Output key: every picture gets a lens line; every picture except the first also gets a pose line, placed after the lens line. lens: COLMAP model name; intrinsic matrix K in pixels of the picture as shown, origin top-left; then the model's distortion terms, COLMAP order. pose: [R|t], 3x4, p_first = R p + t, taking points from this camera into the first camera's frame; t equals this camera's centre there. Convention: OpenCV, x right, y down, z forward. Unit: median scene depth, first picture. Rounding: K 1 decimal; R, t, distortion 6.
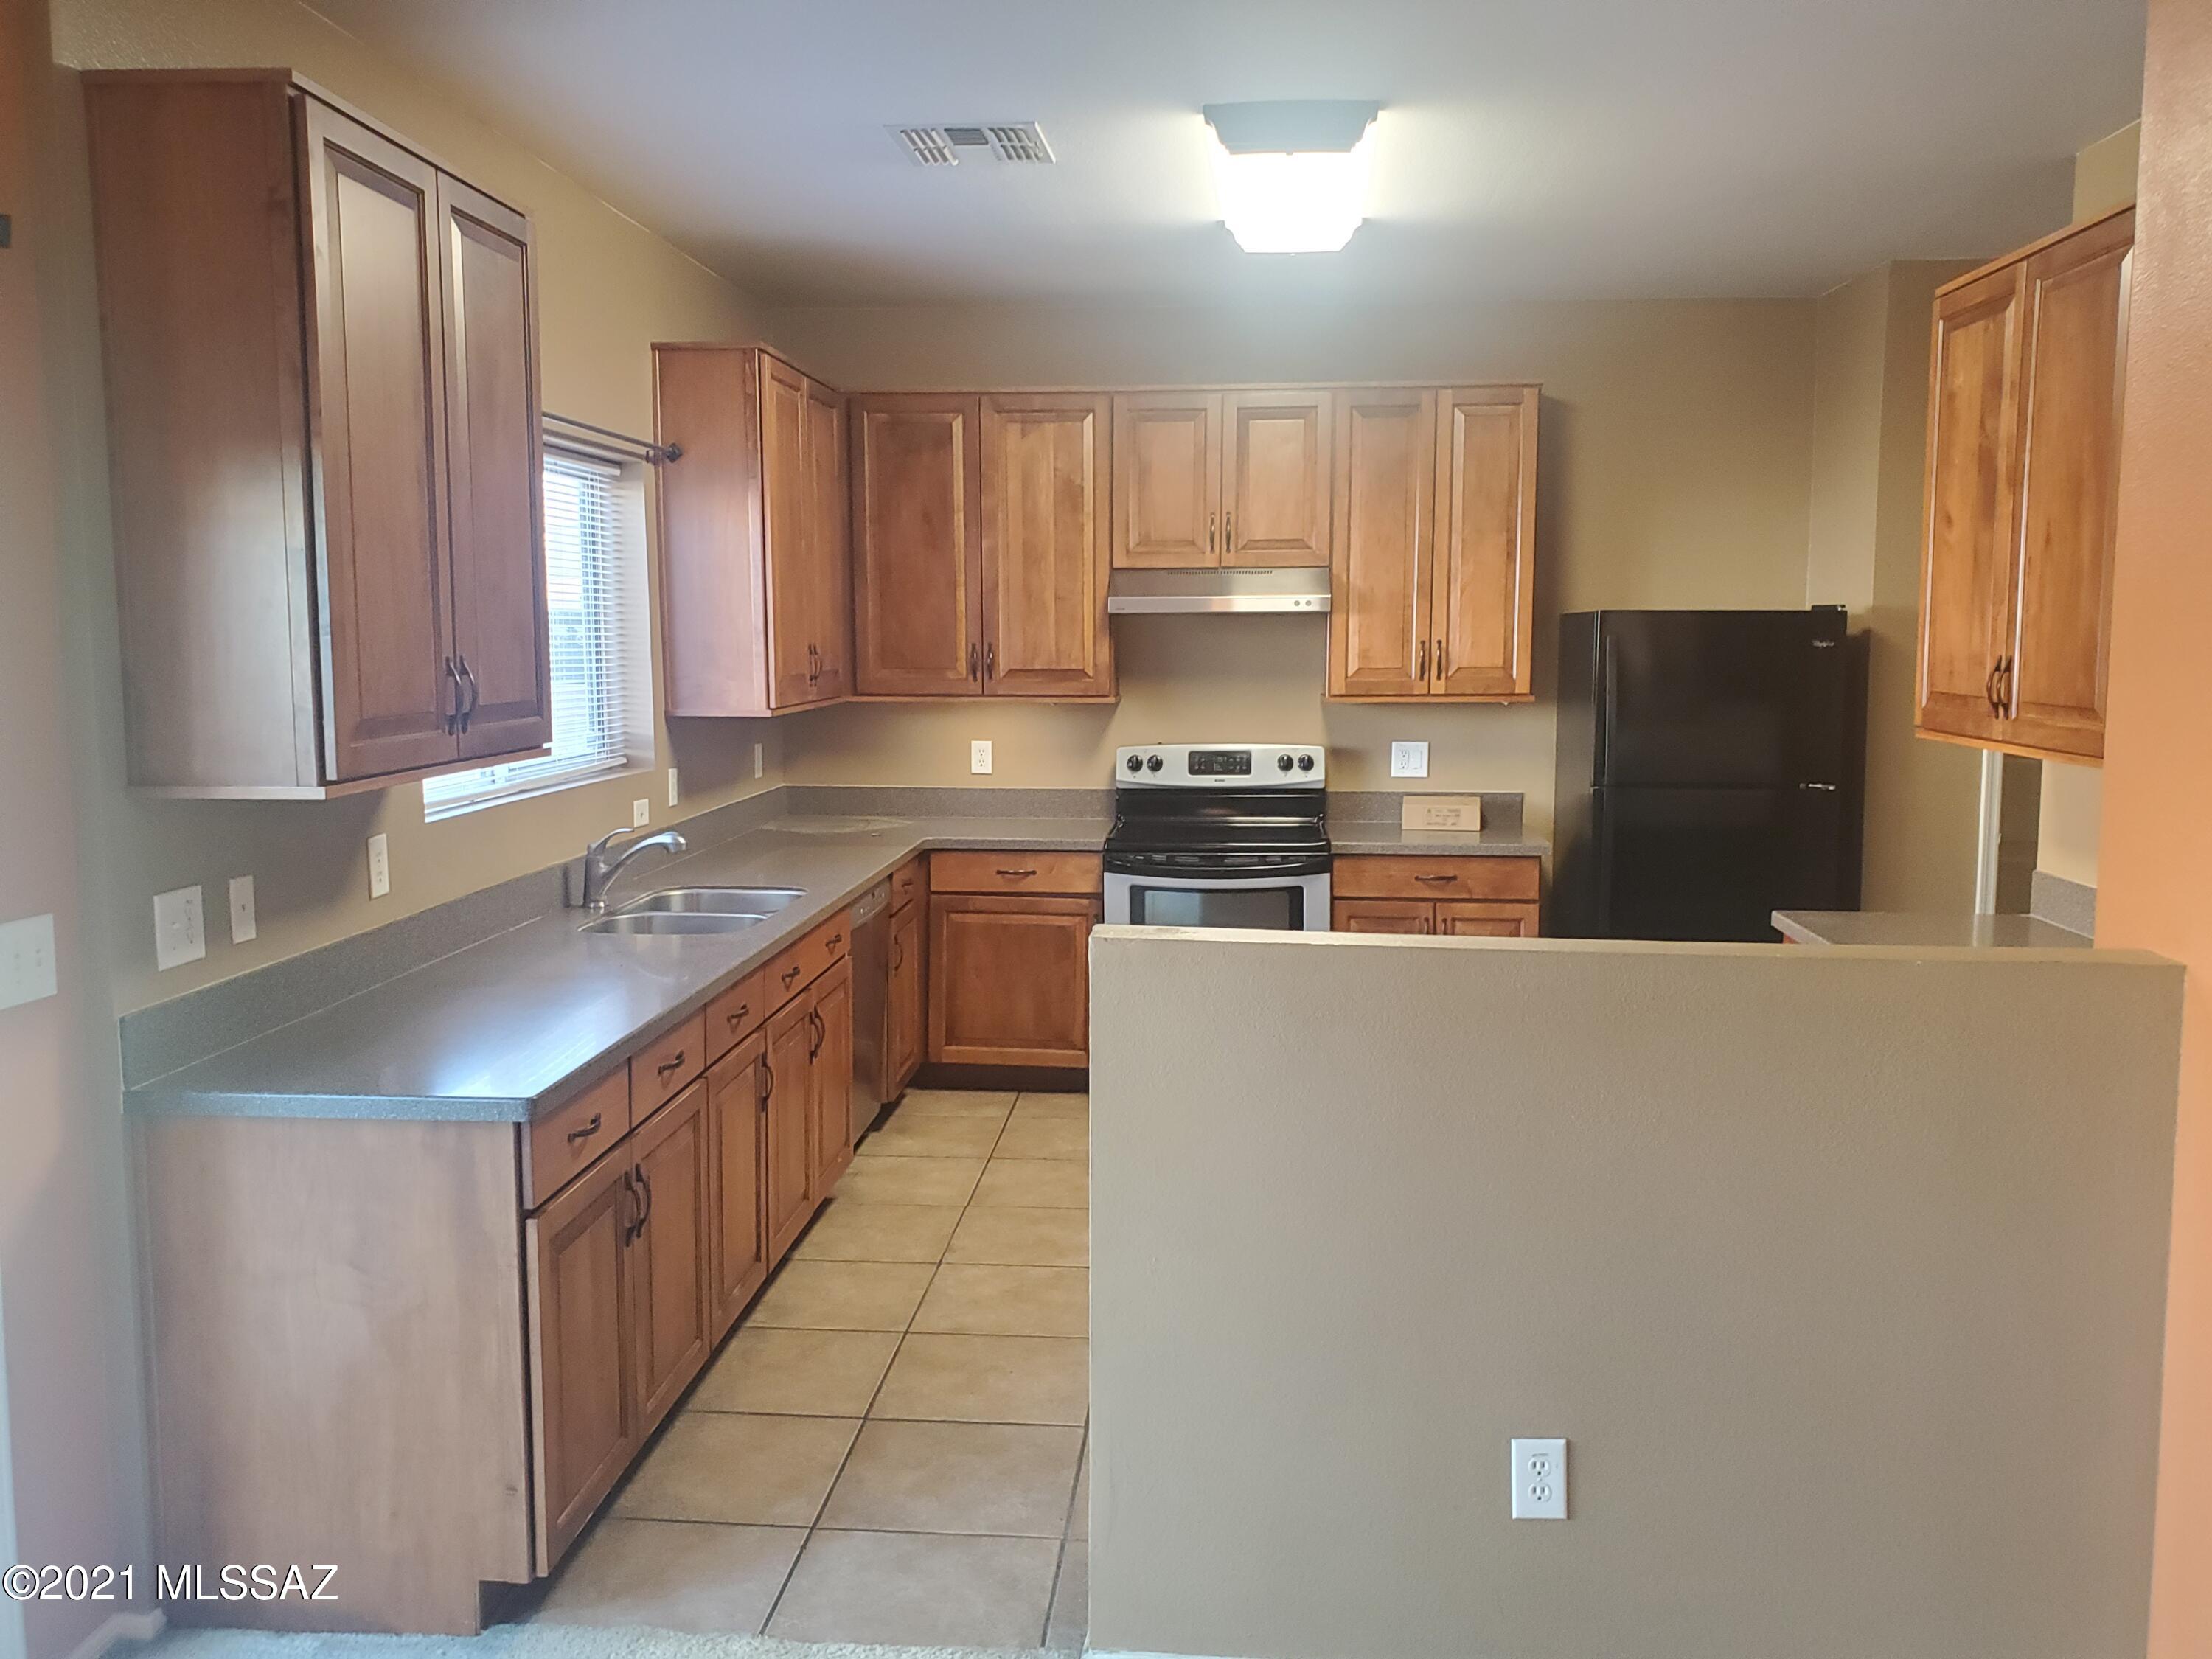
lens RADIAL K [[1839.9, 0, 1103.0], [0, 1839.9, 822.6], [0, 0, 1]] dist [-0.013399, -0.027384]
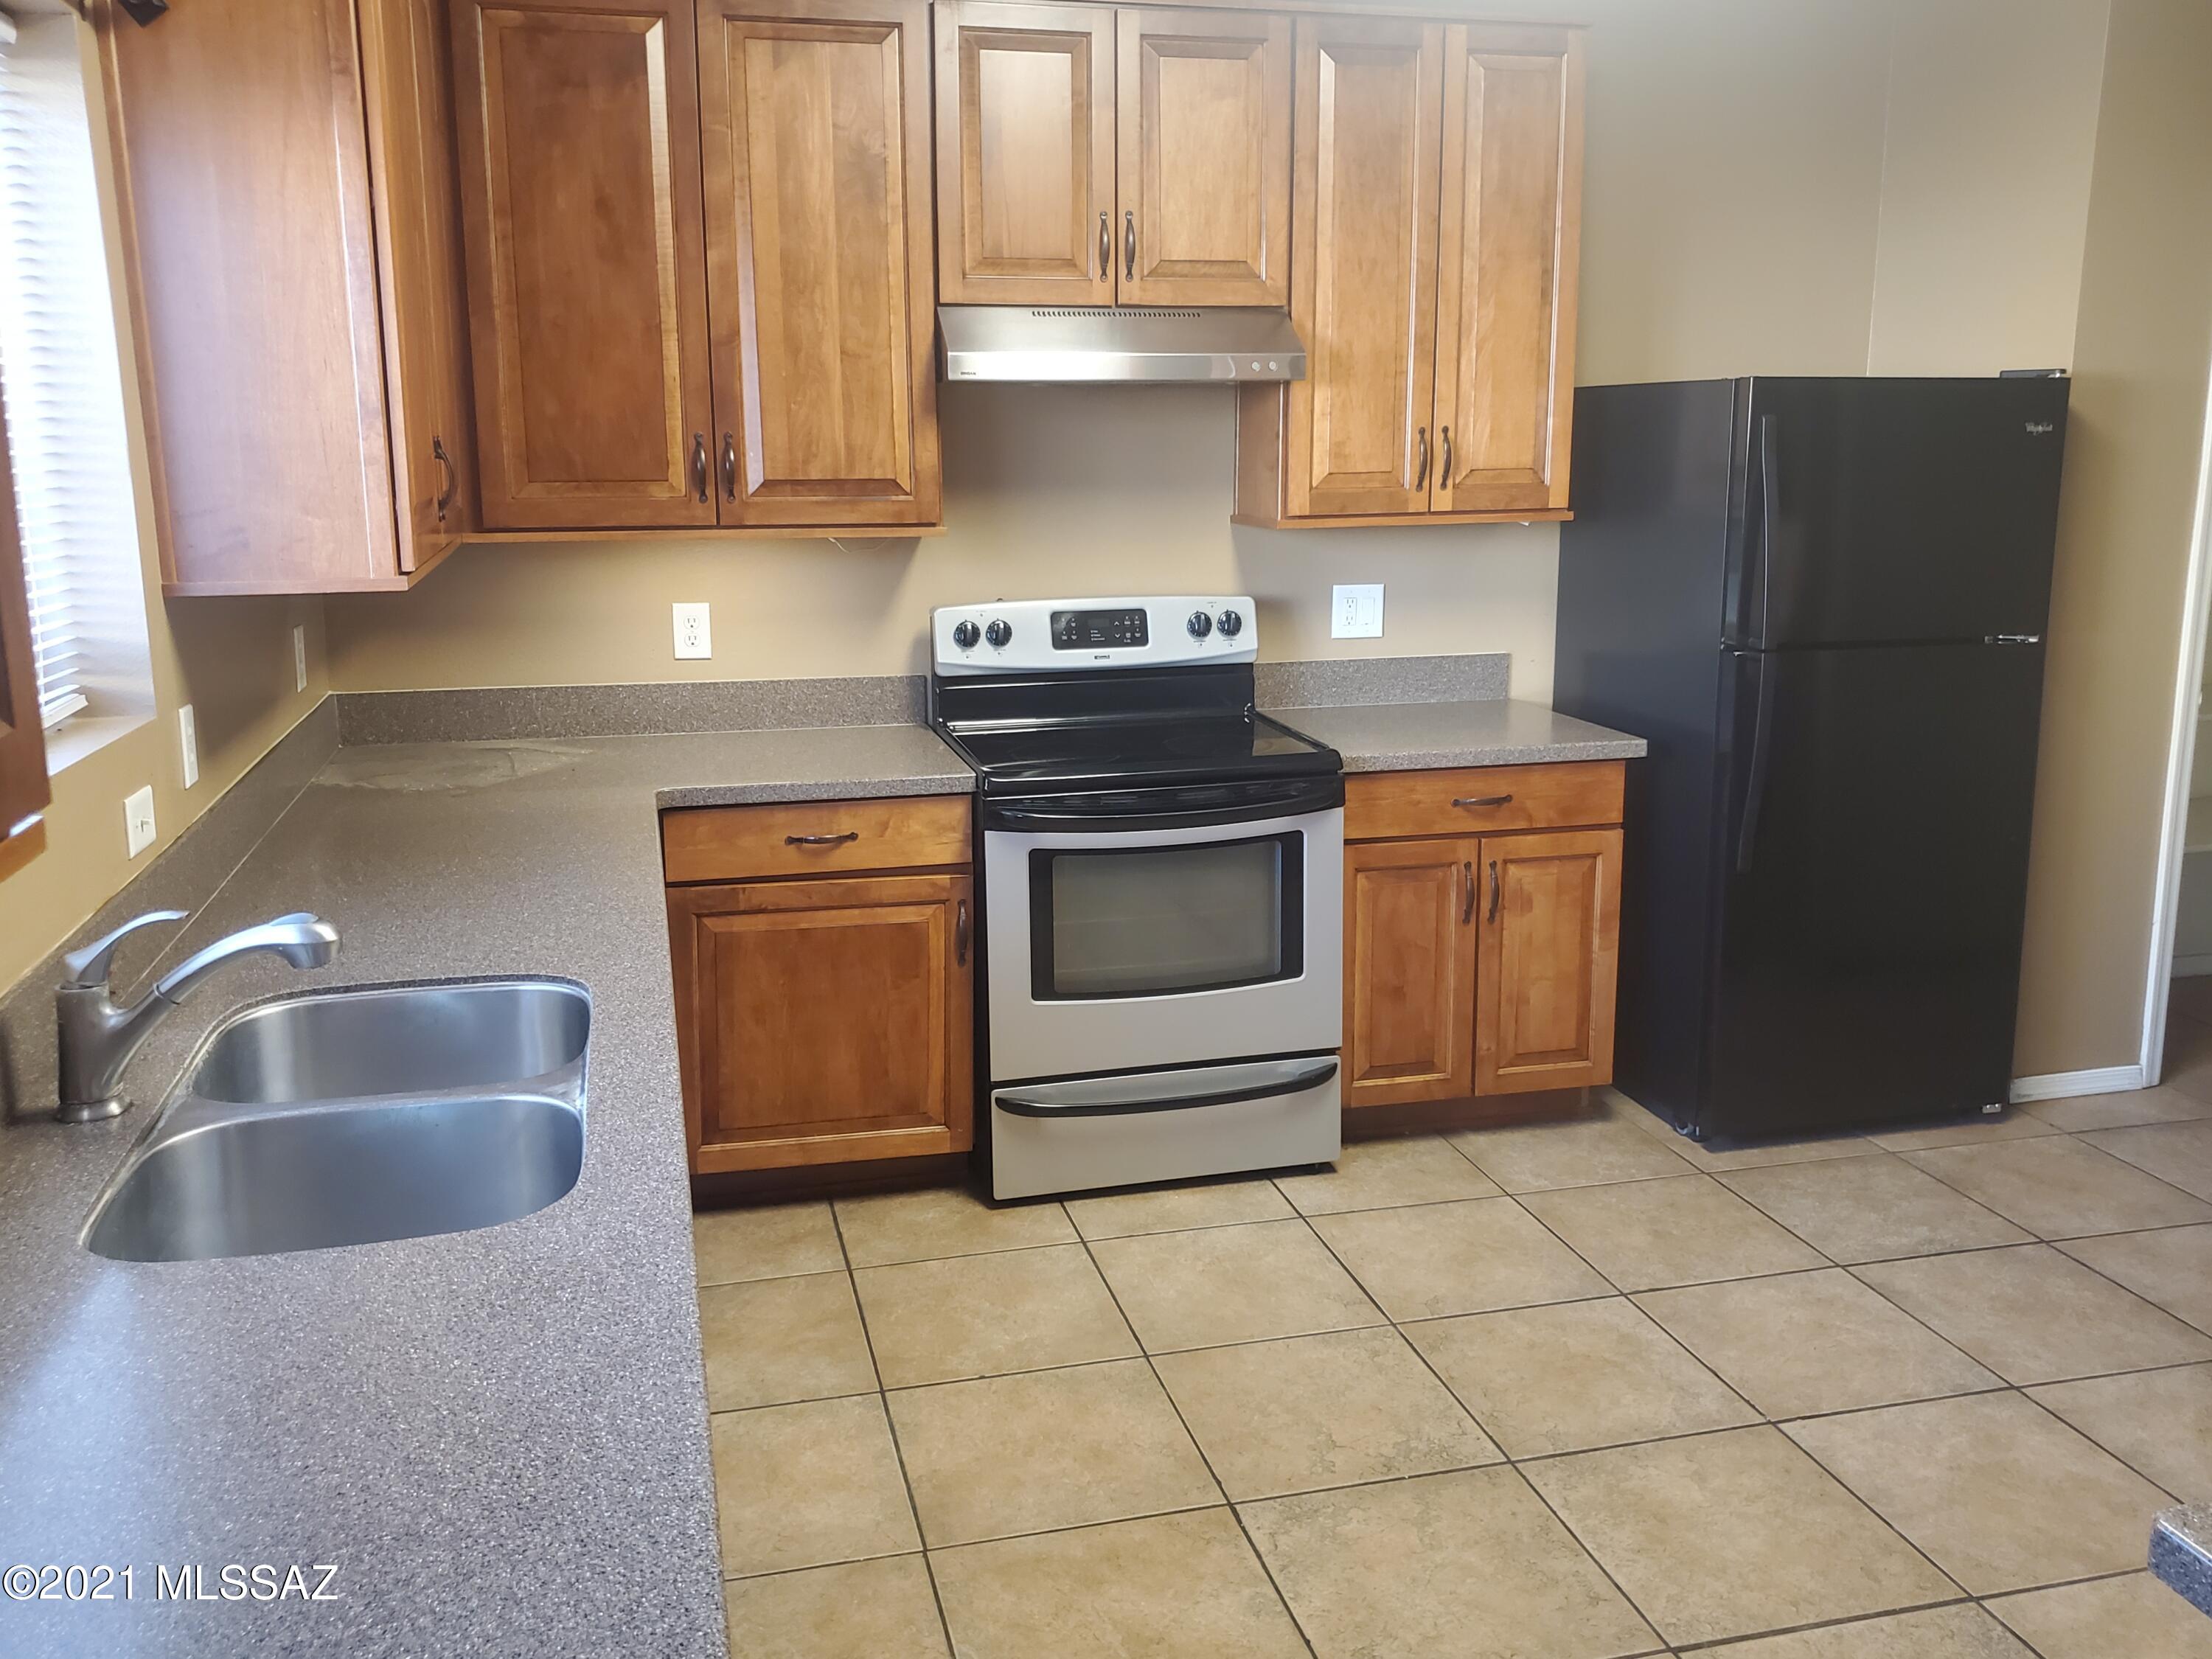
lens RADIAL K [[1839.9, 0, 1106.6], [0, 1839.9, 776.5], [0, 0, 1]] dist [-0.013399, -0.027384]
pose [[0.944519, -0.064841, 0.321992, -0.143720], [0.039021, 0.995530, 0.086014, -0.037275], [-0.326130, -0.068677, 0.942827, 0.424333]]
